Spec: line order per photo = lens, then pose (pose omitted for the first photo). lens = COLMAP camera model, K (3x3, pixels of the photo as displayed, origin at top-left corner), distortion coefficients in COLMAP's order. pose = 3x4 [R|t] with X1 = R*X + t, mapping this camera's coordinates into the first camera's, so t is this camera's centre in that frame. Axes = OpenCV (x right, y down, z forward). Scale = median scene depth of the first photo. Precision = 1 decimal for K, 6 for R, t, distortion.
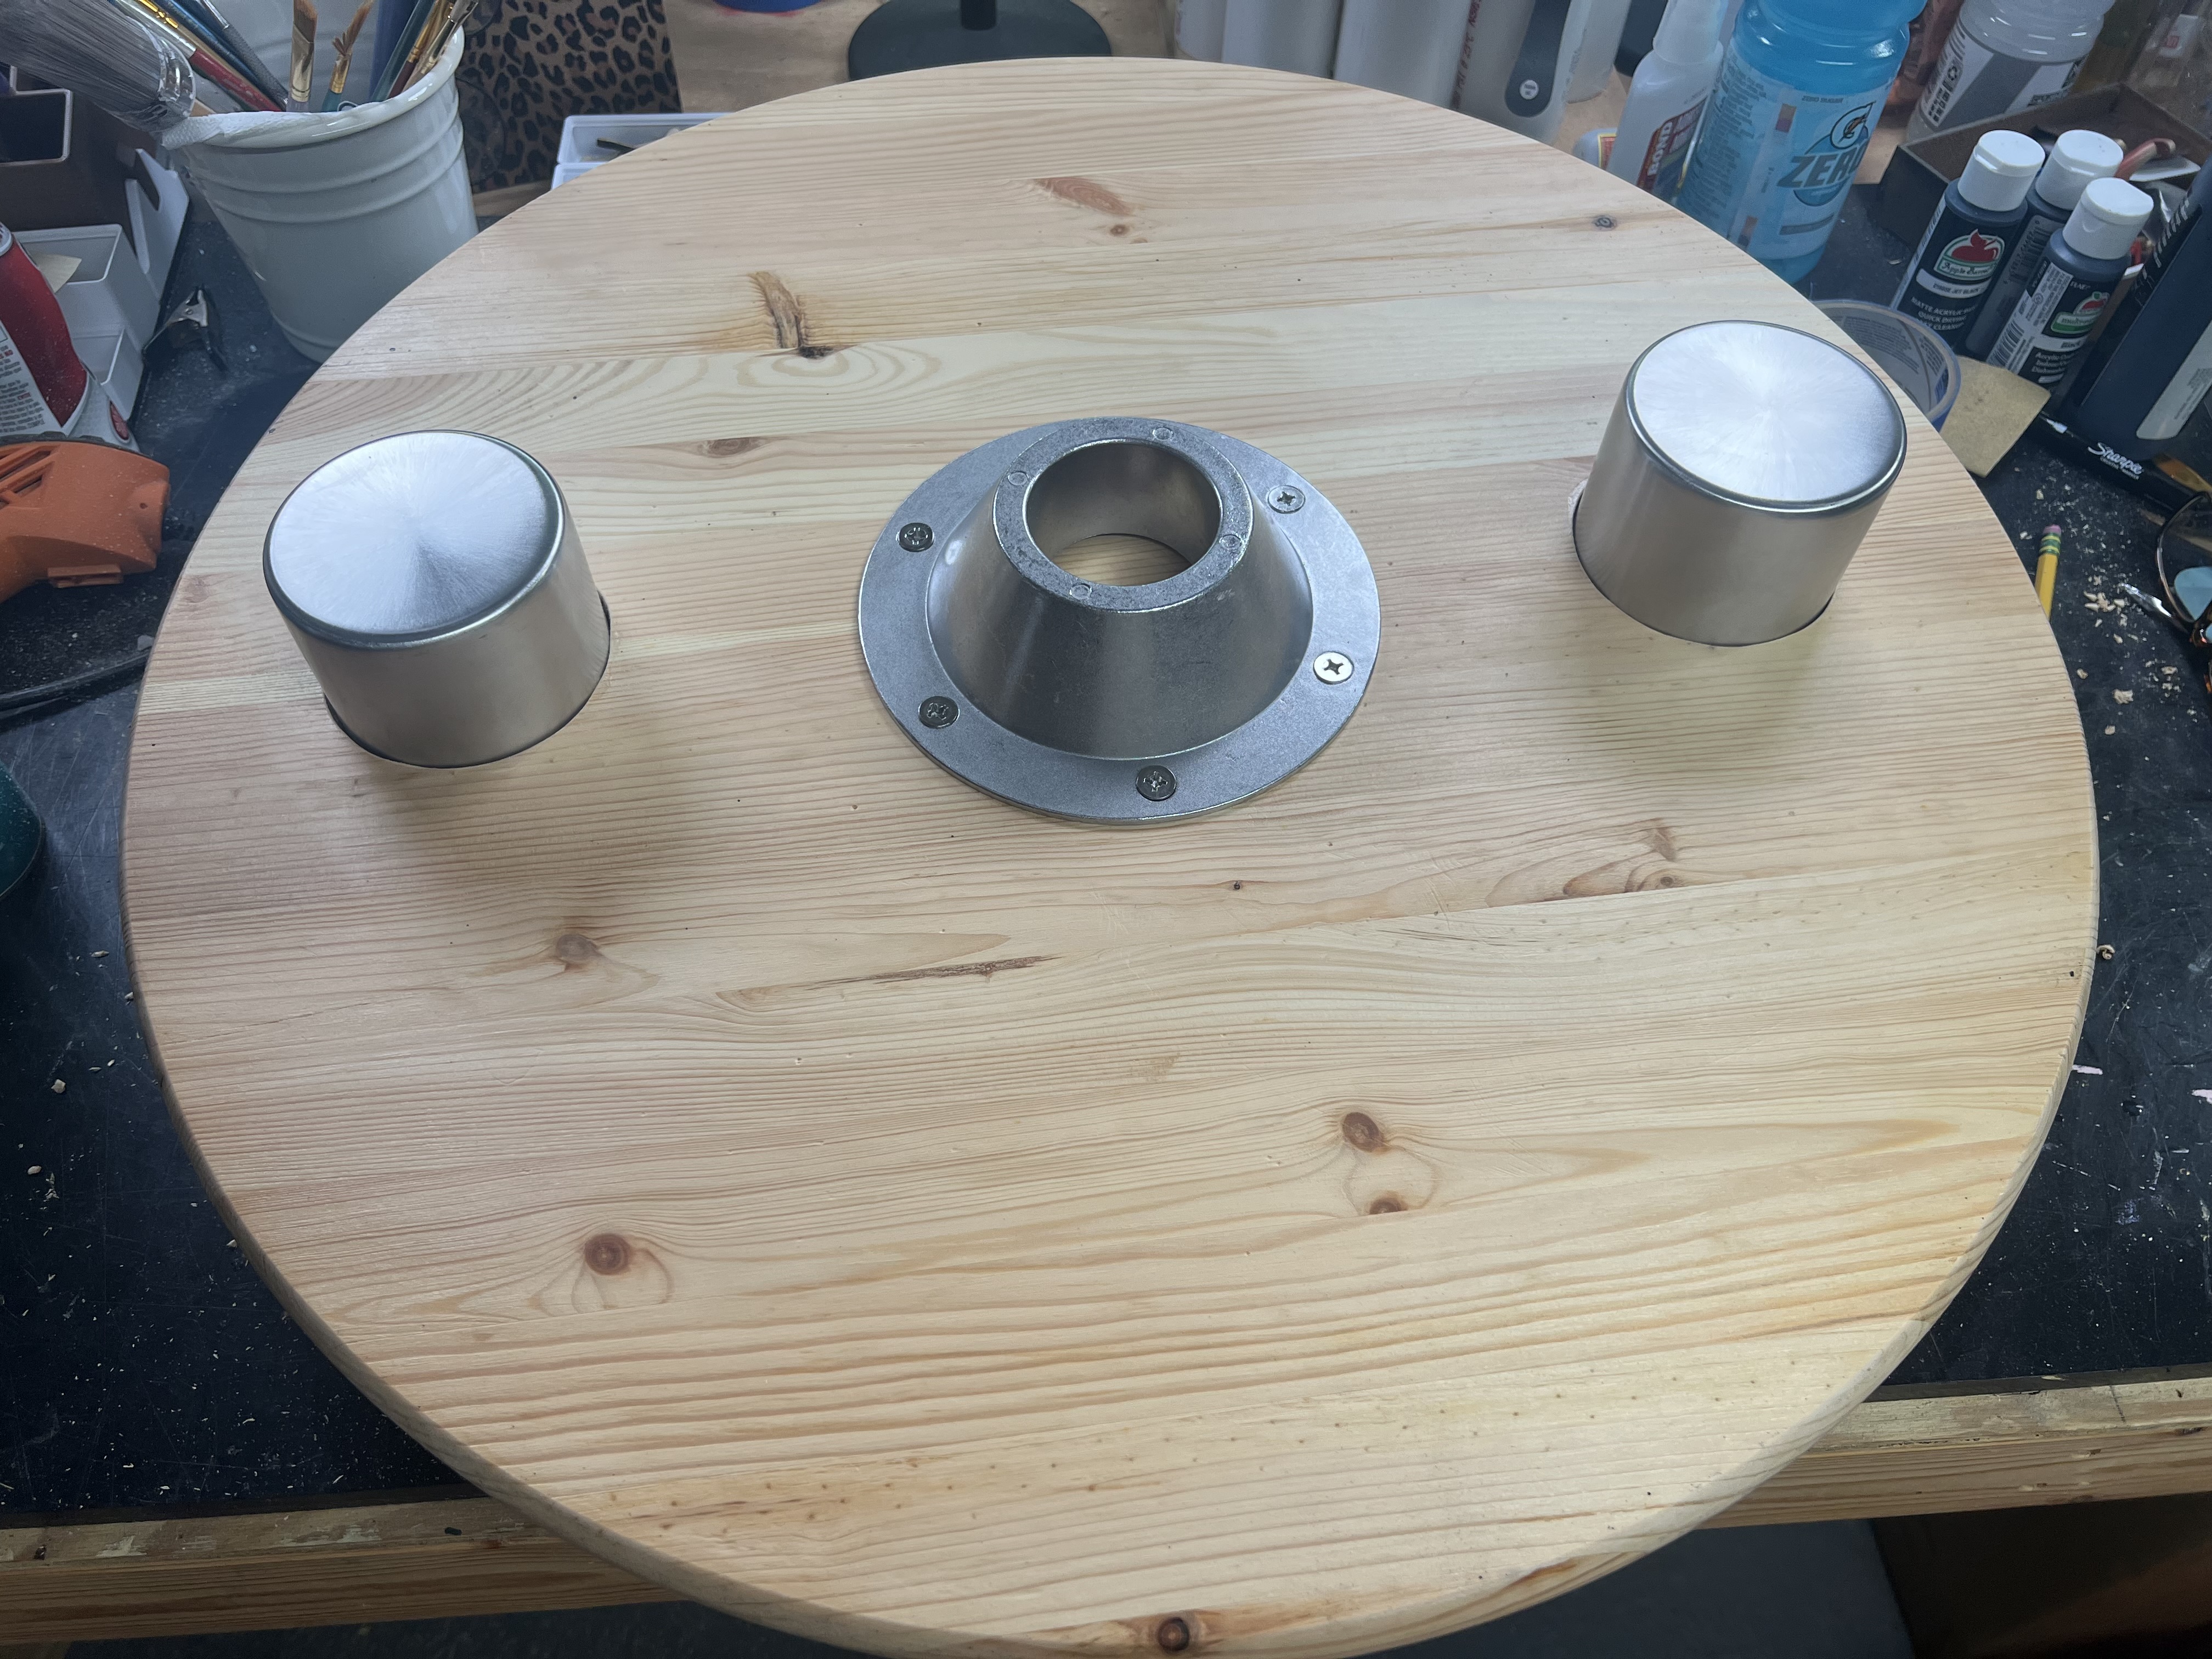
lens RADIAL K [[1712.8, 0, 1099.1], [0, 1712.8, 847.8], [0, 0, 1]] dist [0.018193, -0.053573]
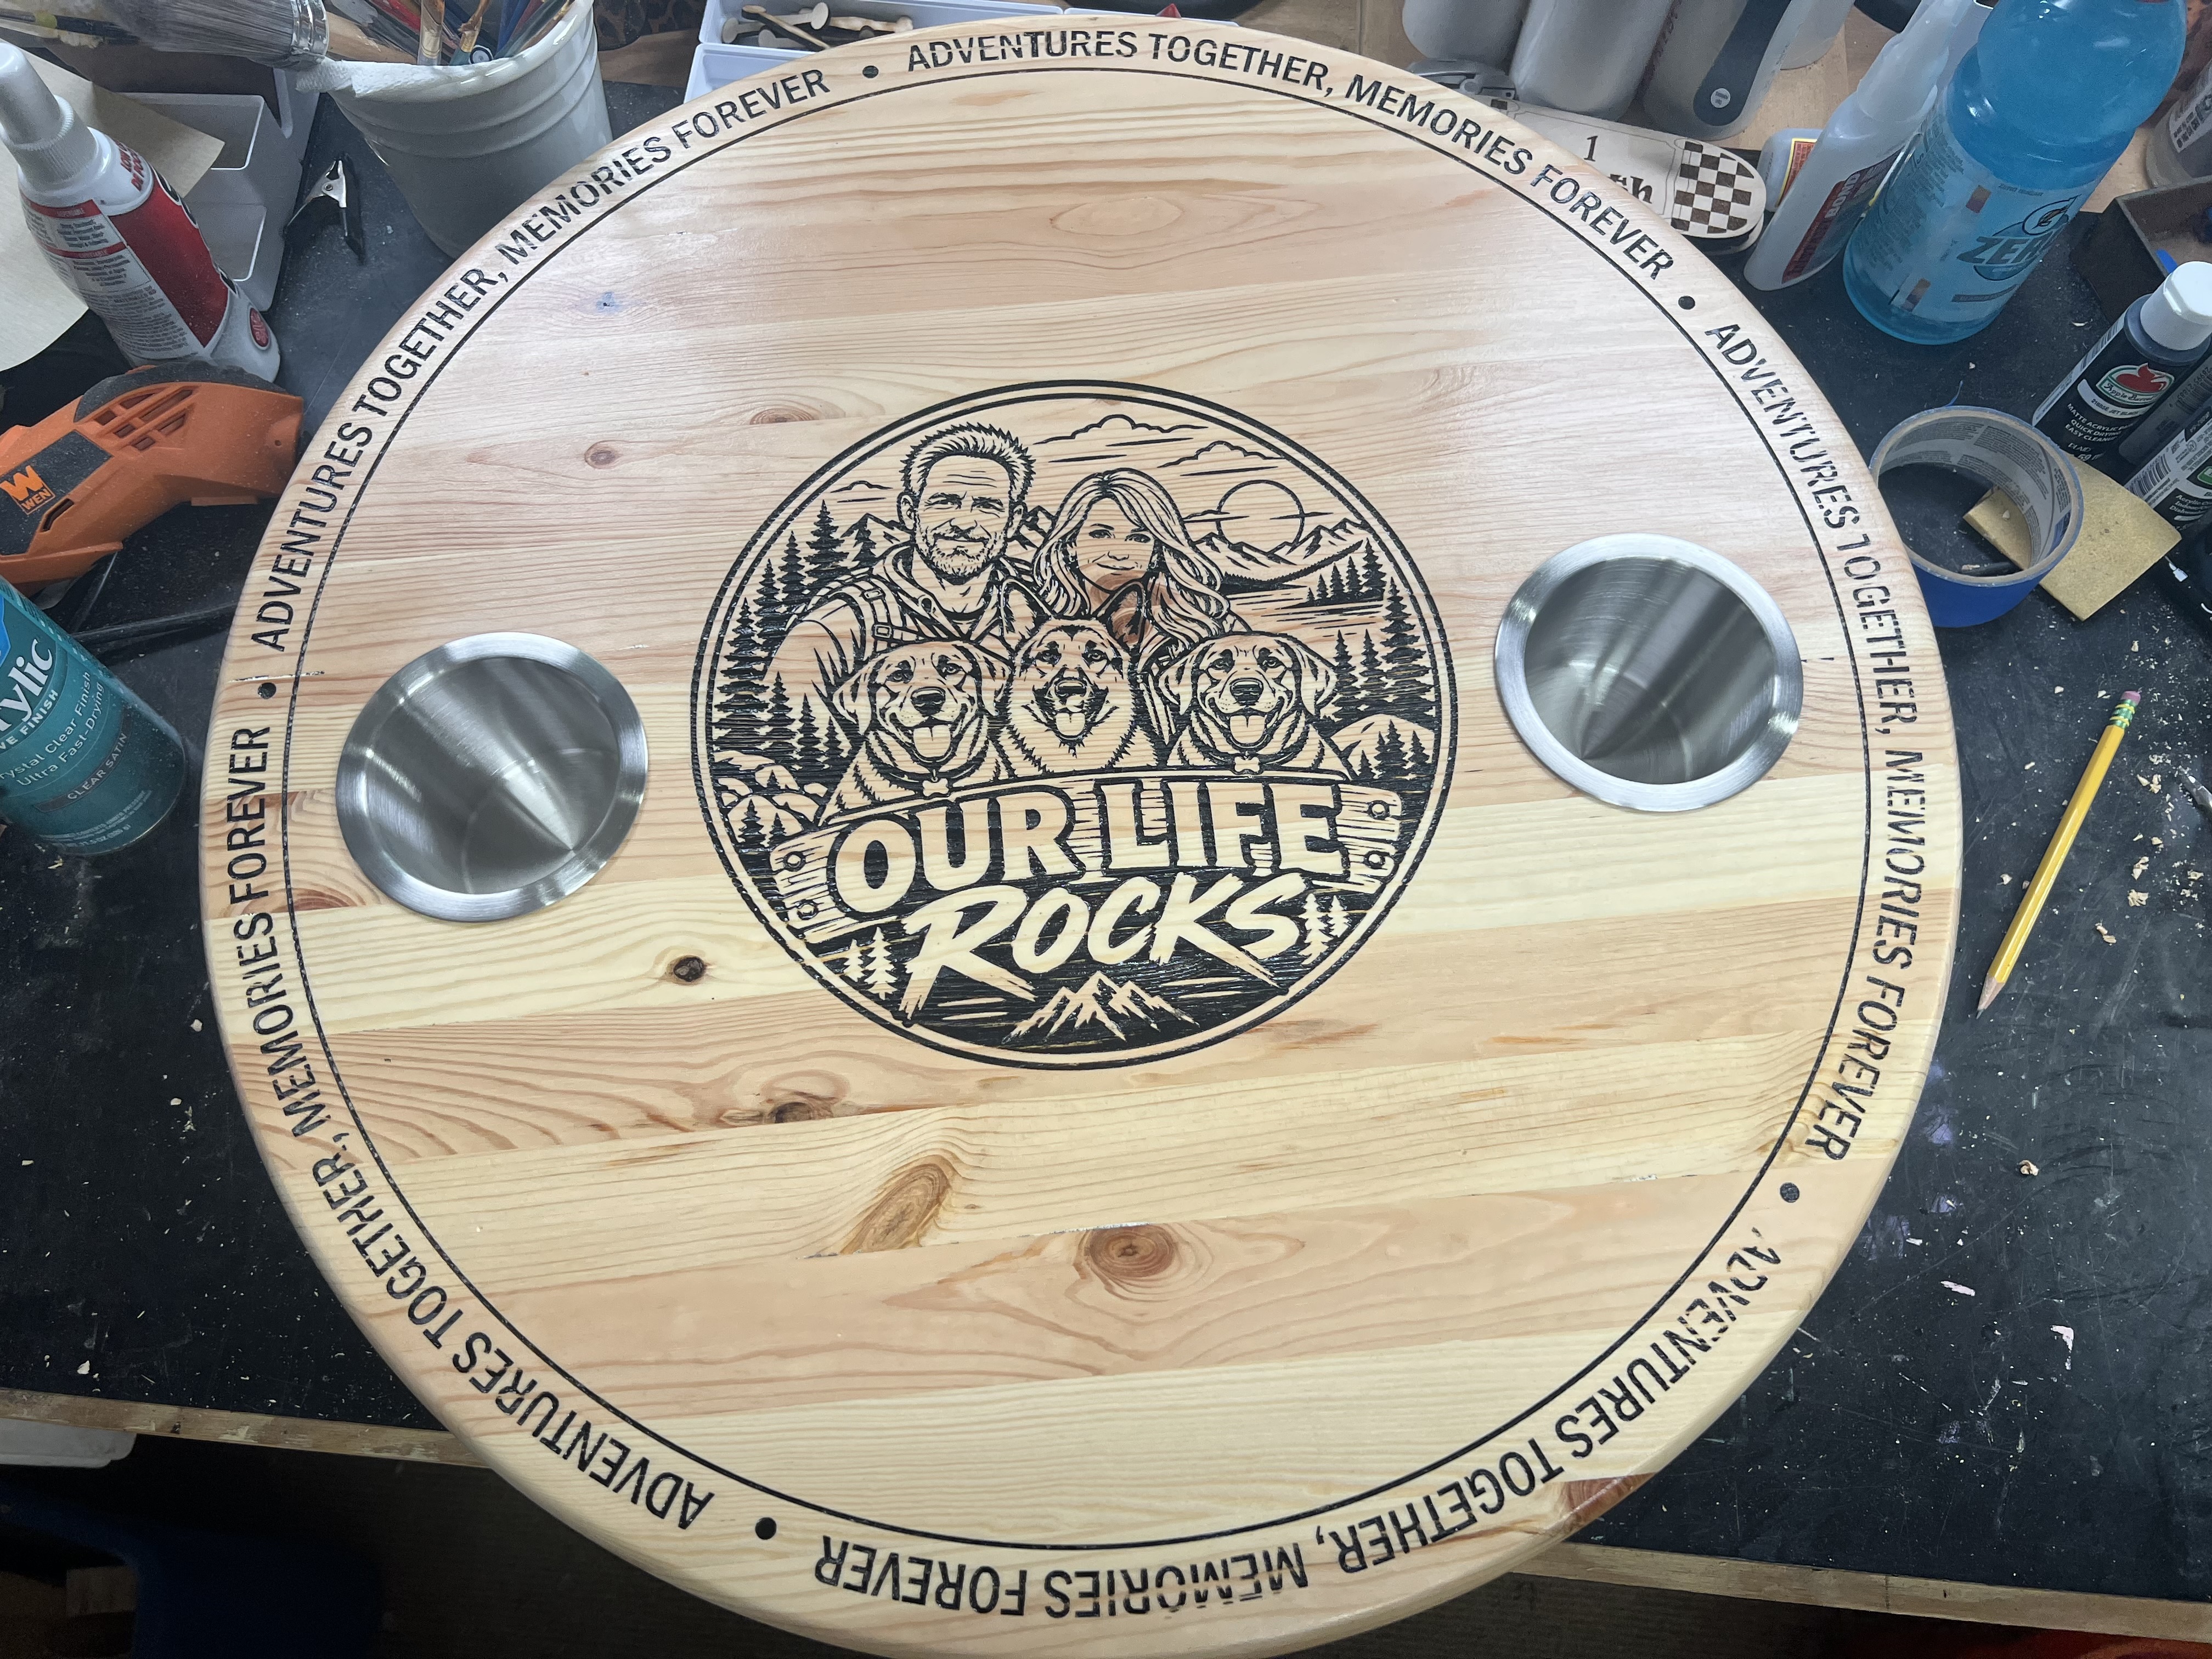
lens RADIAL K [[1712.8, 0, 1112.8], [0, 1712.8, 843.2], [0, 0, 1]] dist [0.018193, -0.053573]
pose [[0.986165, 0.154491, -0.060093, 0.047773], [-0.133539, 0.955184, 0.264180, -0.278519], [0.098213, -0.252500, 0.962600, -0.030037]]
